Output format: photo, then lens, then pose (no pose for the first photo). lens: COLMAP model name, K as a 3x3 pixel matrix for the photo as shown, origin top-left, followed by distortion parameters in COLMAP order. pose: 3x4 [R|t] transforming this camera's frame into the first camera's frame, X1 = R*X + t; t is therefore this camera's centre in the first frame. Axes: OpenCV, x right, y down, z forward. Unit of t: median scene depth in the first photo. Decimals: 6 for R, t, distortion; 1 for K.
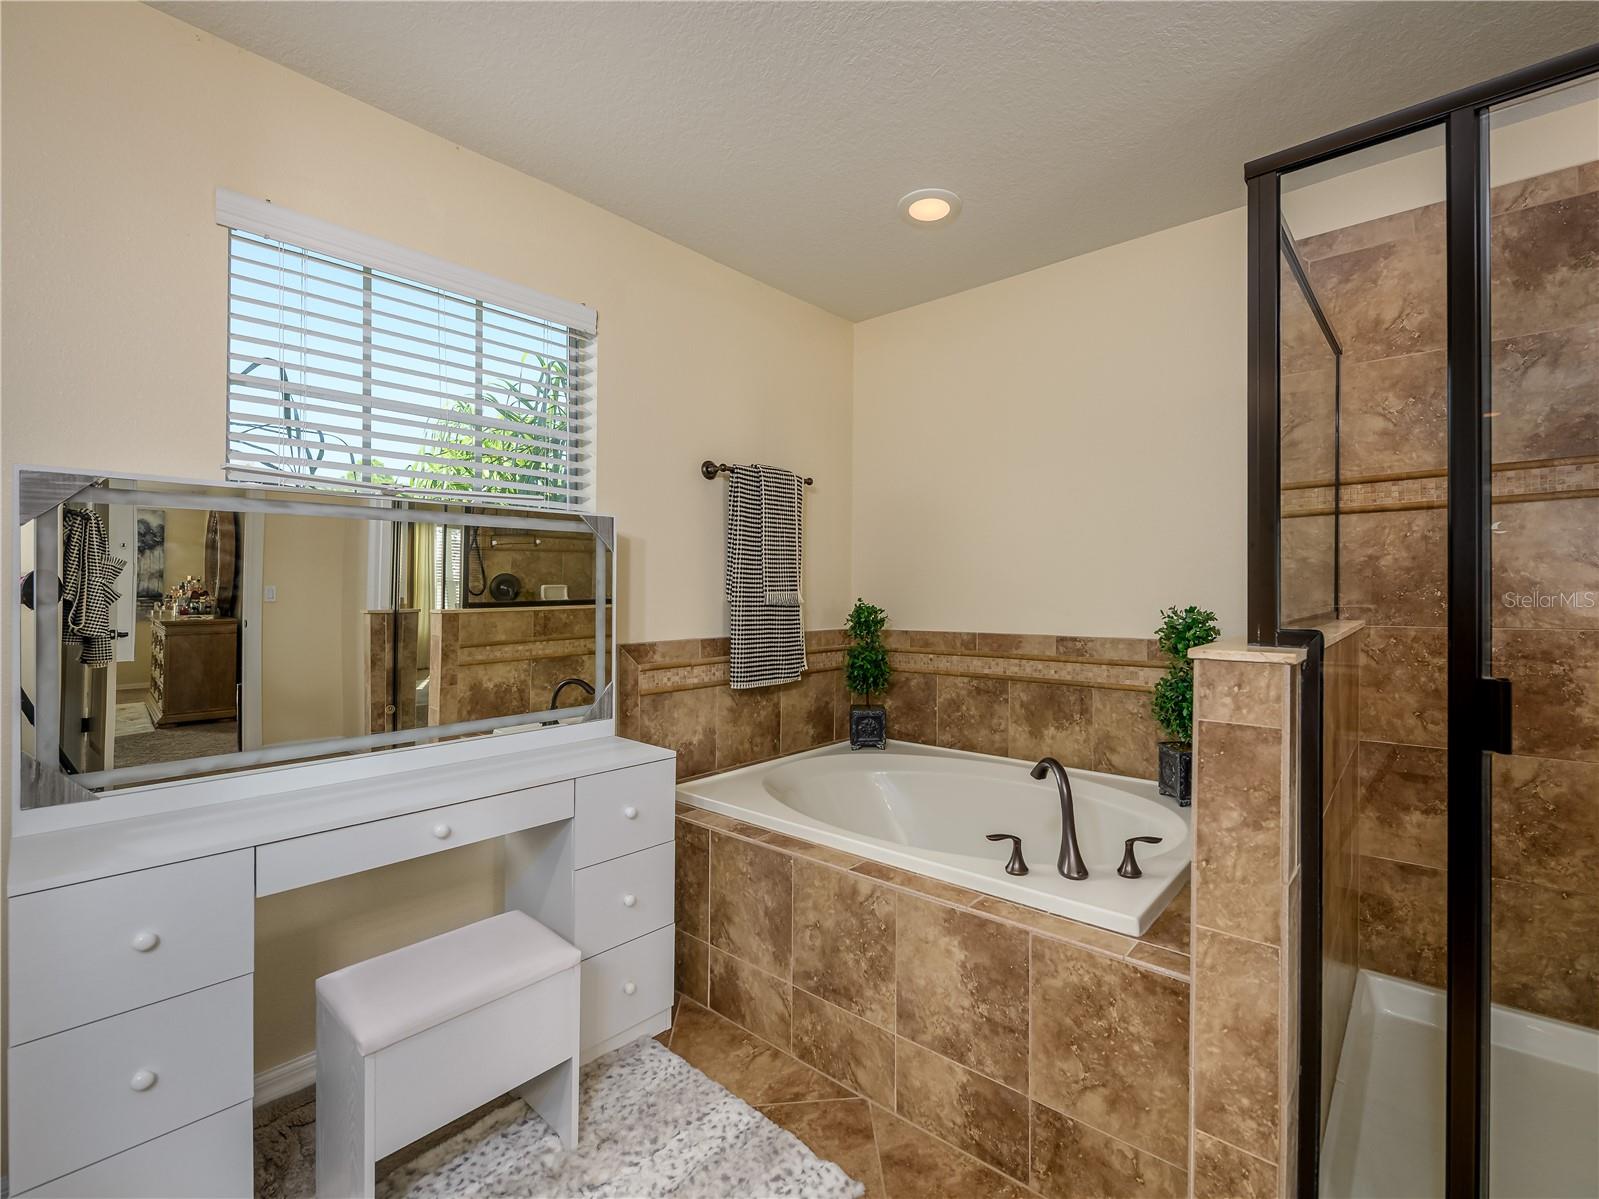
lens RADIAL K [[696.7, 0, 804.3], [0, 696.7, 596.4], [0, 0, 1]] dist [-0.000094, -0.002948]
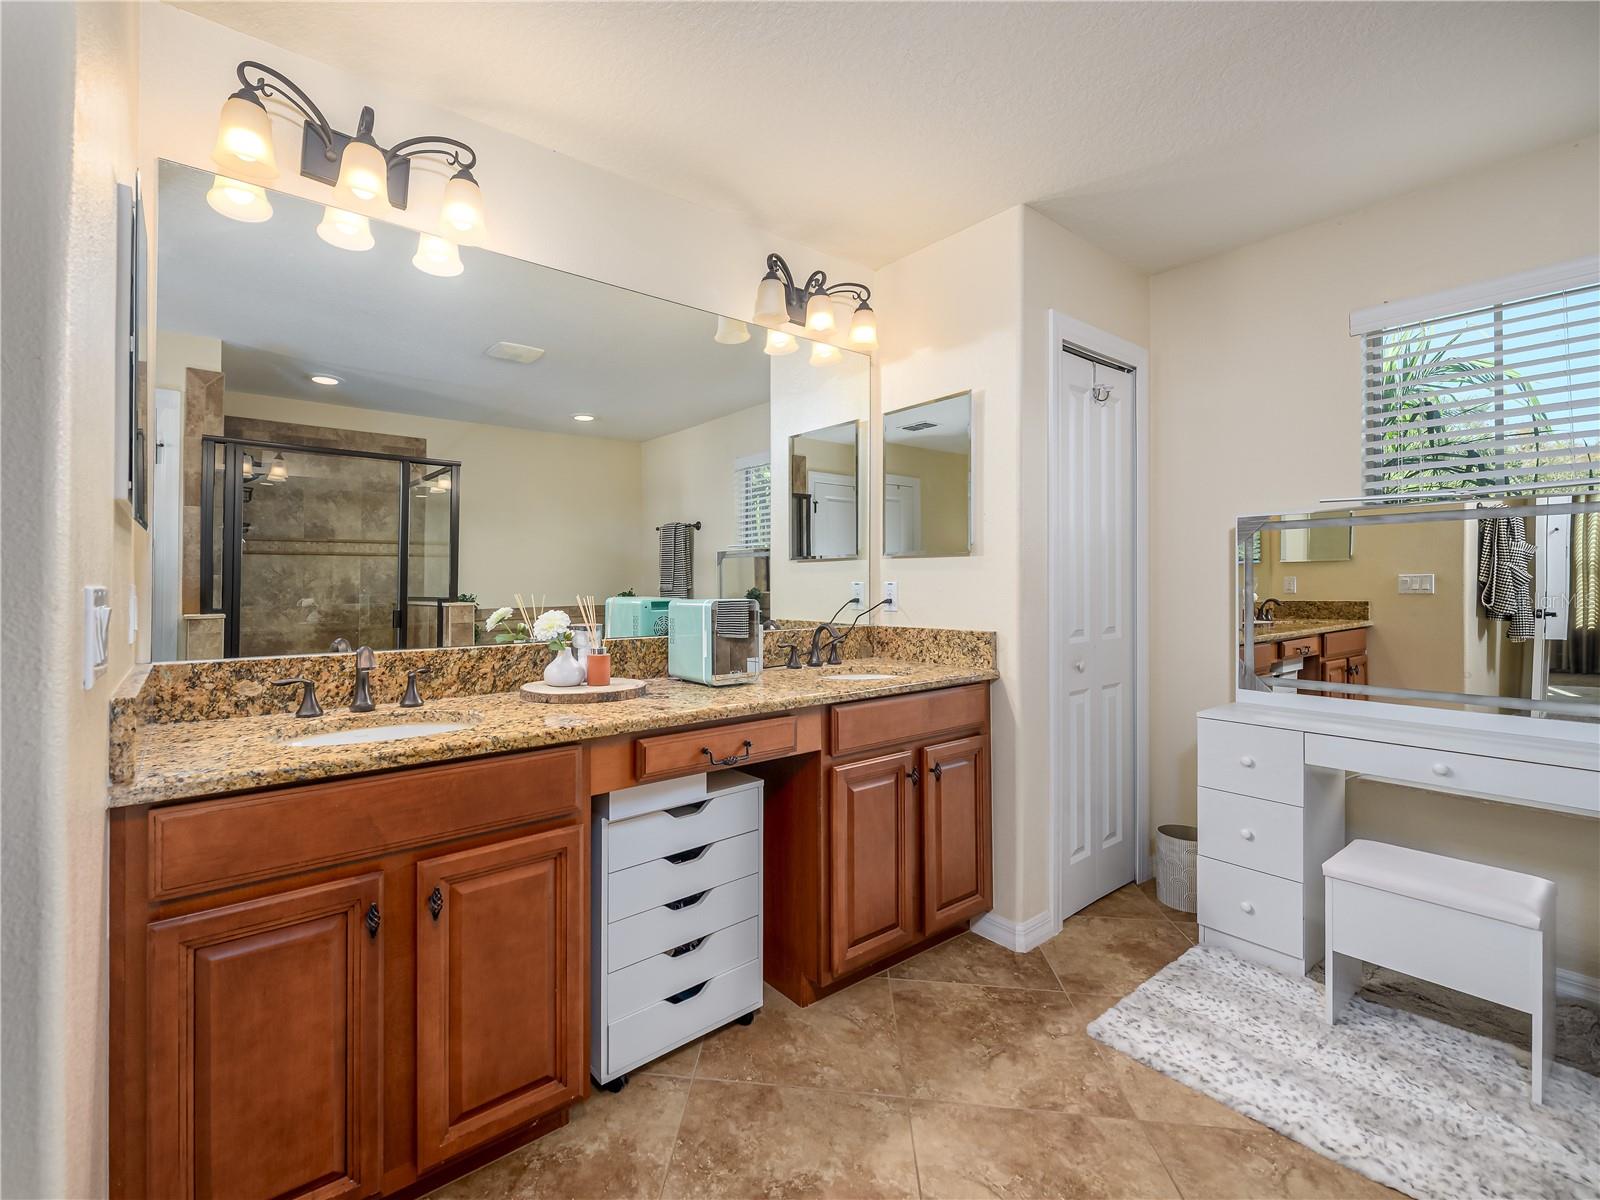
lens RADIAL K [[697.1, 0, 748.7], [0, 697.1, 571.9], [0, 0, 1]] dist [-0.000094, -0.002948]
pose [[-0.220648, -0.010832, -0.975293, 0.818116], [-0.003802, 0.999940, -0.010245, 0.001629], [0.975346, 0.001448, -0.220676, 0.053973]]
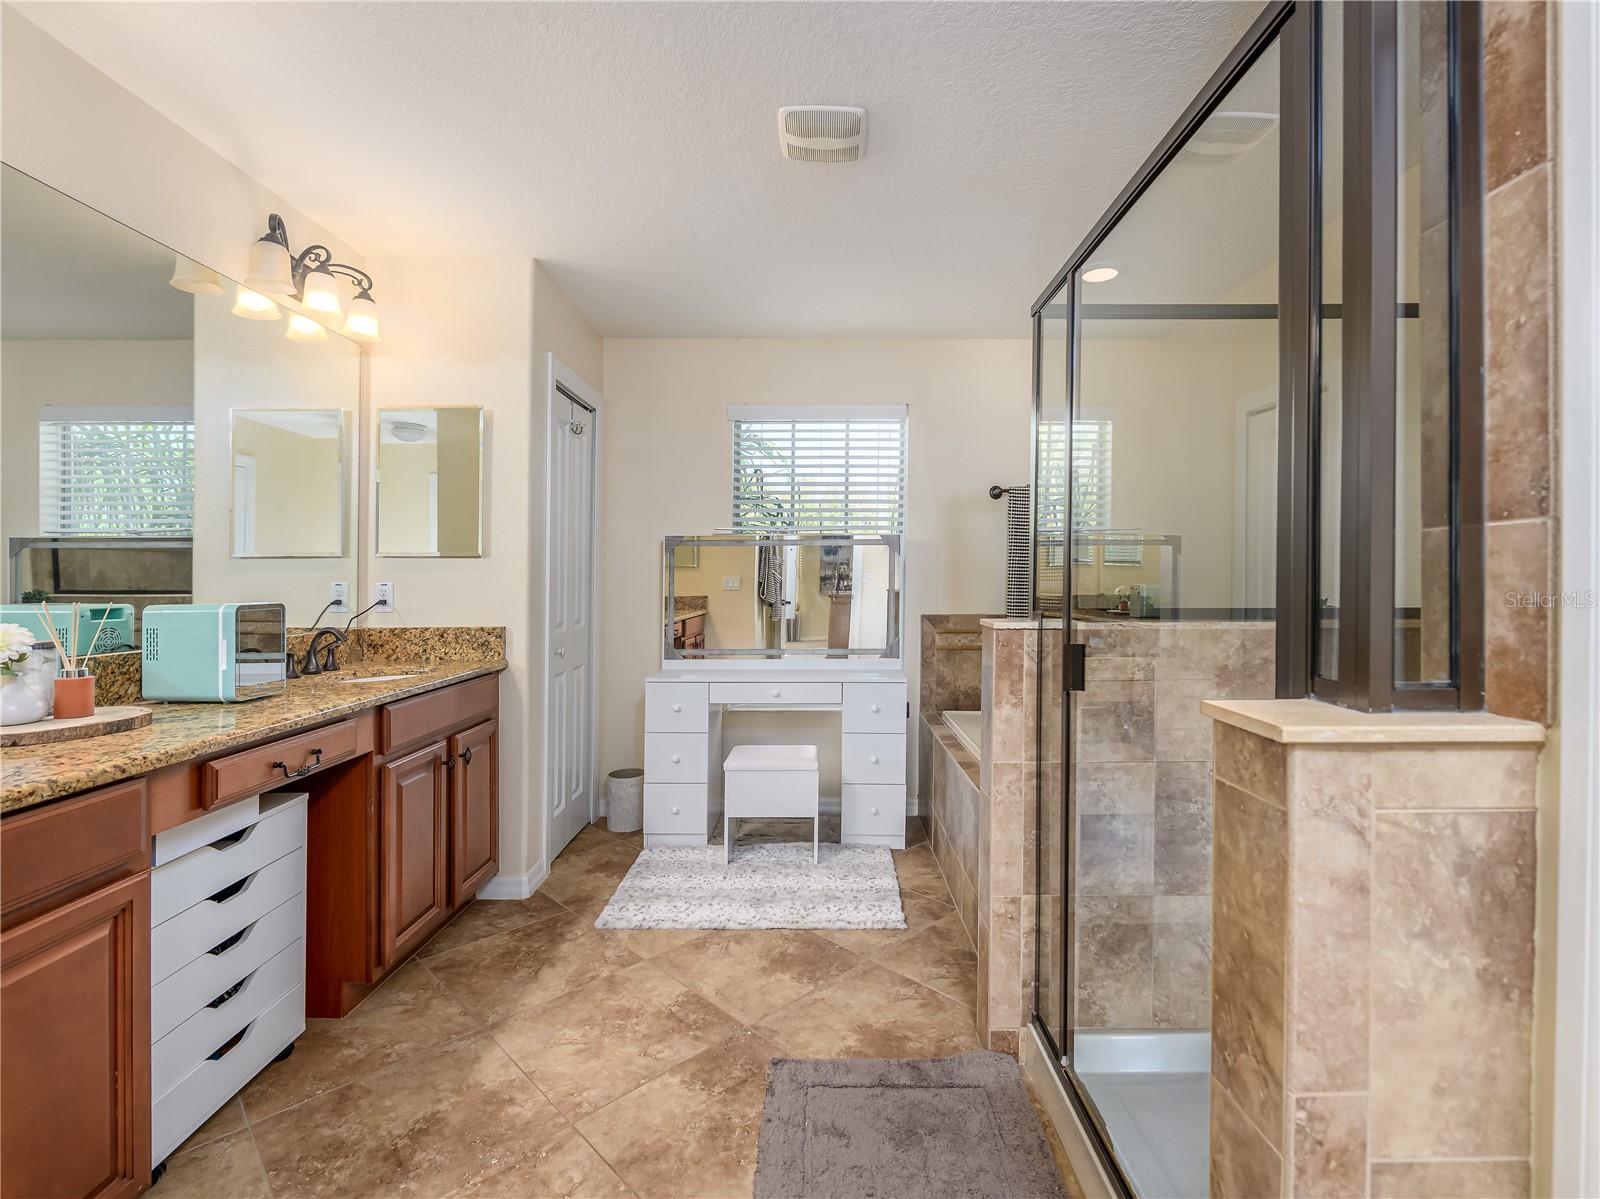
lens RADIAL K [[697.1, 0, 810.4], [0, 697.1, 583.0], [0, 0, 1]] dist [-0.000094, -0.002948]
pose [[0.632349, 0.006897, -0.774653, 0.999941], [-0.008051, 0.999965, 0.002331, -0.003219], [0.774642, 0.004763, 0.632382, -0.219317]]
